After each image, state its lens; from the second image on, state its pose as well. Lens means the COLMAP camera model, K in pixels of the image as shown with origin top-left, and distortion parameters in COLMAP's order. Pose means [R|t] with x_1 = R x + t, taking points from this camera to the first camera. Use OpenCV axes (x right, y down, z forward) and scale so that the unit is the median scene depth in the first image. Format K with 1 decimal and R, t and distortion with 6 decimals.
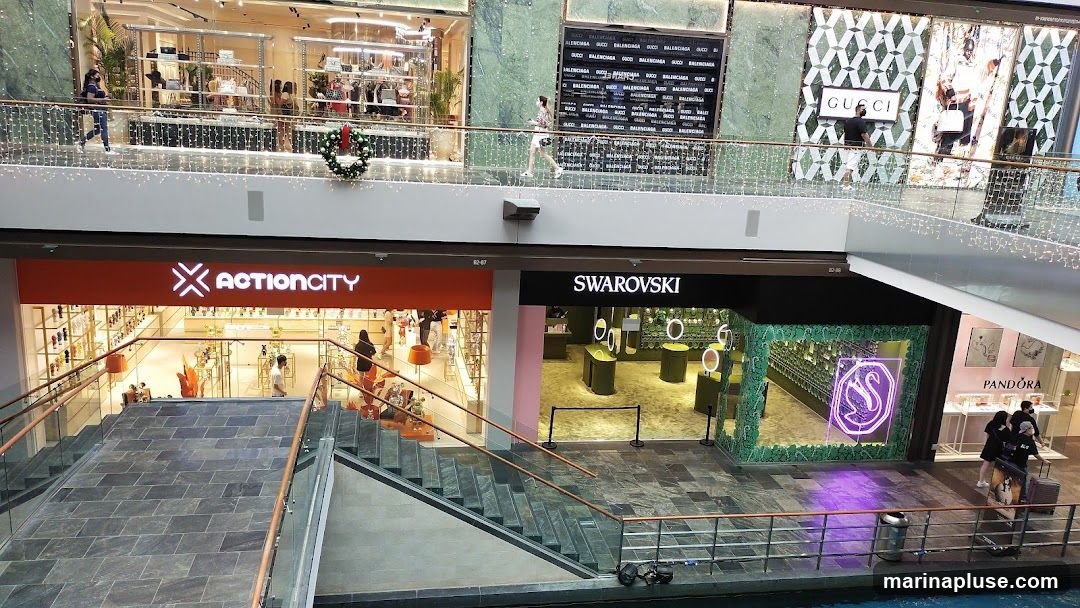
lens RADIAL K [[785.5, 0, 538.8], [0, 785.5, 288.0], [0, 0, 1]] dist [0.064702, -0.004523]
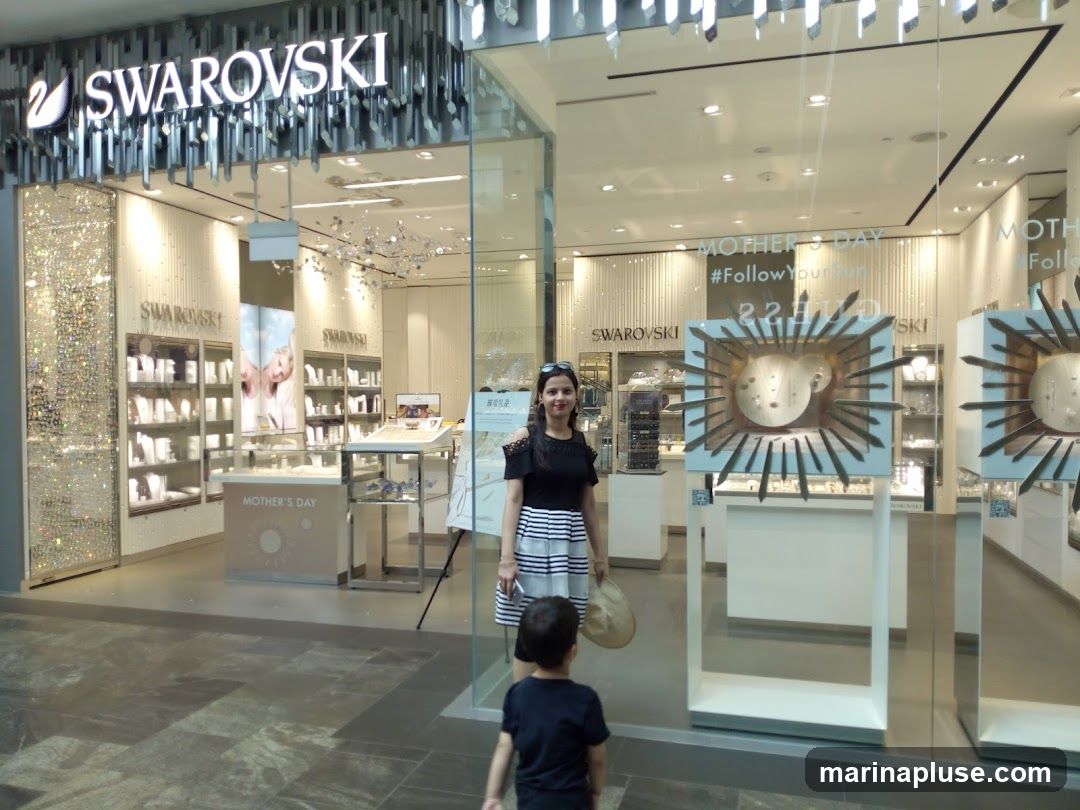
lens RADIAL K [[824.7, 0, 535.8], [0, 824.7, 428.5], [0, 0, 1]] dist [-0.000999, 0.004830]
pose [[0.887570, -0.048849, -0.458077, 0.390157], [-0.041834, 0.981707, -0.185746, 0.200440], [0.458770, 0.184026, 0.869289, 0.851819]]
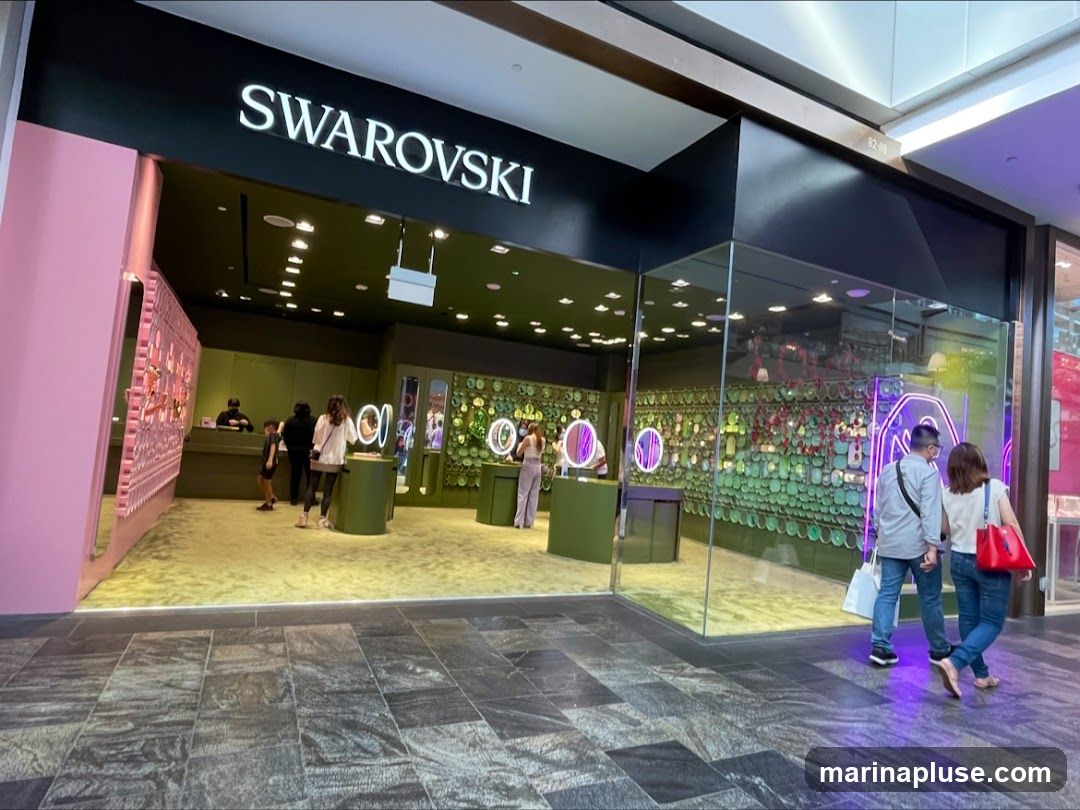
lens RADIAL K [[598.6, 0, 536.8], [0, 598.6, 392.2], [0, 0, 1]] dist [-0.002458, -0.000527]
pose [[0.965437, 0.043333, 0.257008, 0.114465], [0.026521, 0.964632, -0.262264, 0.197271], [-0.259283, 0.260015, 0.930142, 0.798653]]
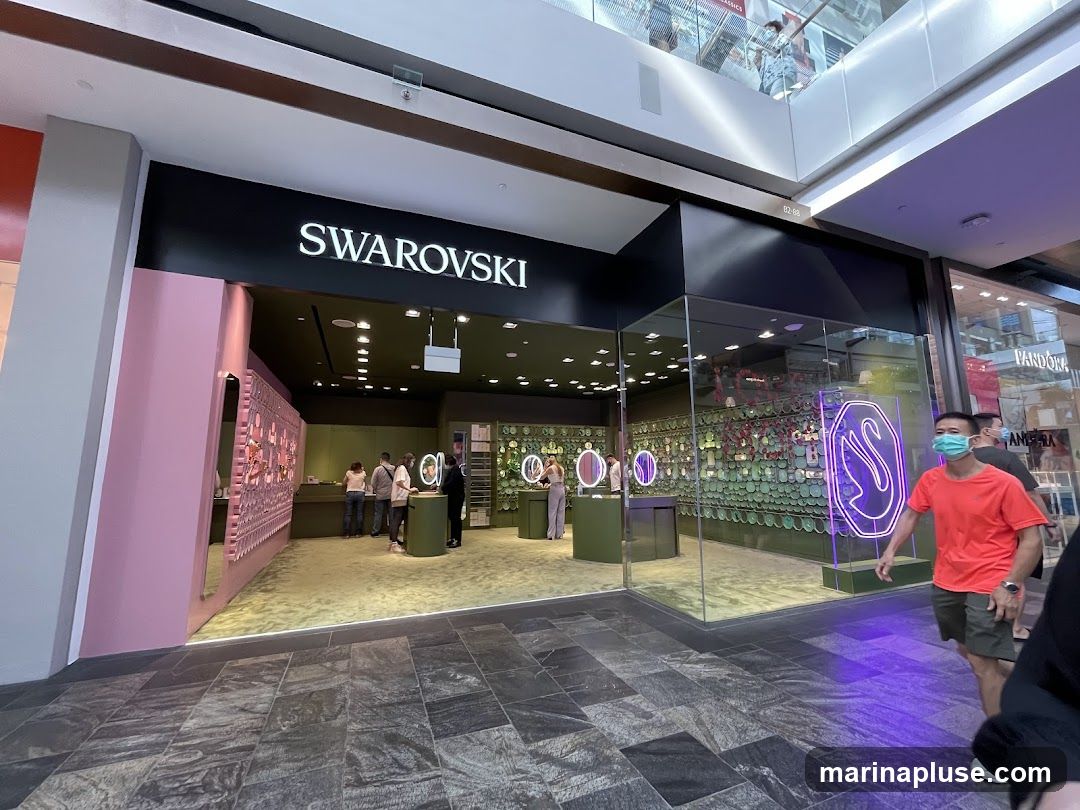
lens RADIAL K [[439.6, 0, 537.6], [0, 439.6, 396.0], [0, 0, 1]] dist [-0.003666, -0.000265]
pose [[0.978461, -0.038529, 0.202803, 0.132285], [0.109026, 0.930683, -0.349202, 0.194443], [-0.175291, 0.363791, 0.914838, 0.817760]]
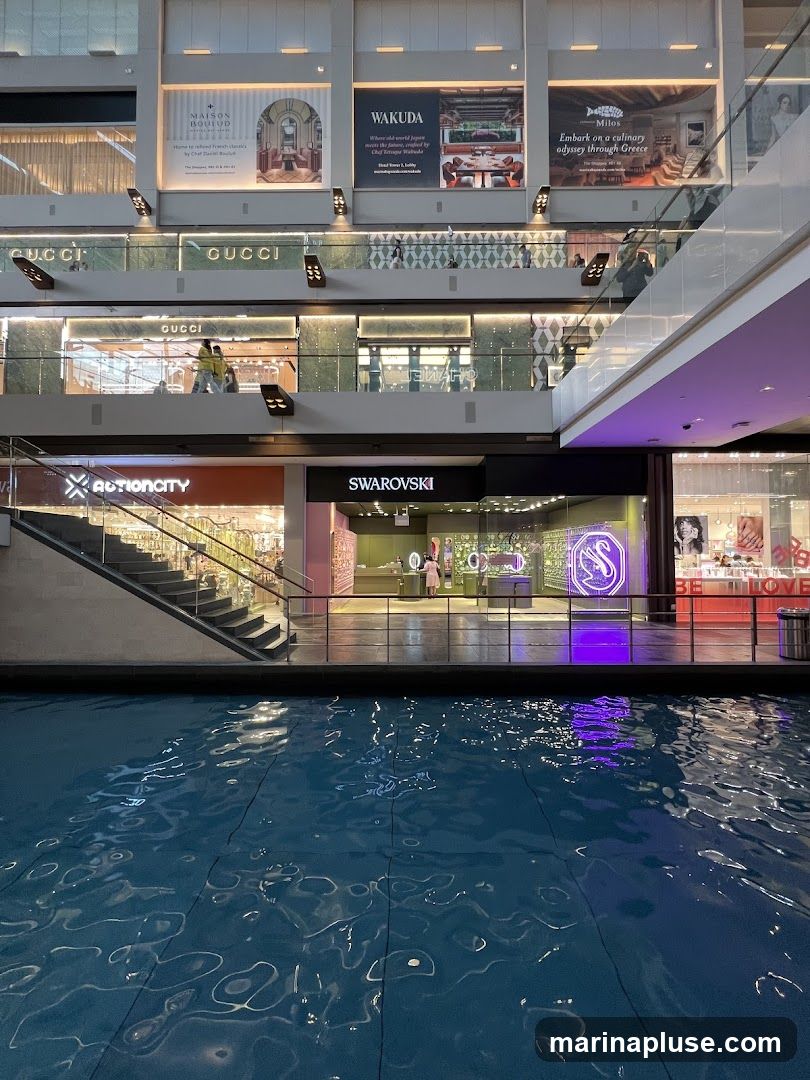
lens RADIAL K [[417.8, 0, 400.5], [0, 417.8, 539.8], [0, 0, 1]] dist [0.001318, 0.000073]
pose [[0.979943, -0.071291, -0.186089, 0.267532], [0.023476, 0.968616, -0.247451, 0.275690], [0.197890, 0.238119, 0.950862, 0.389922]]
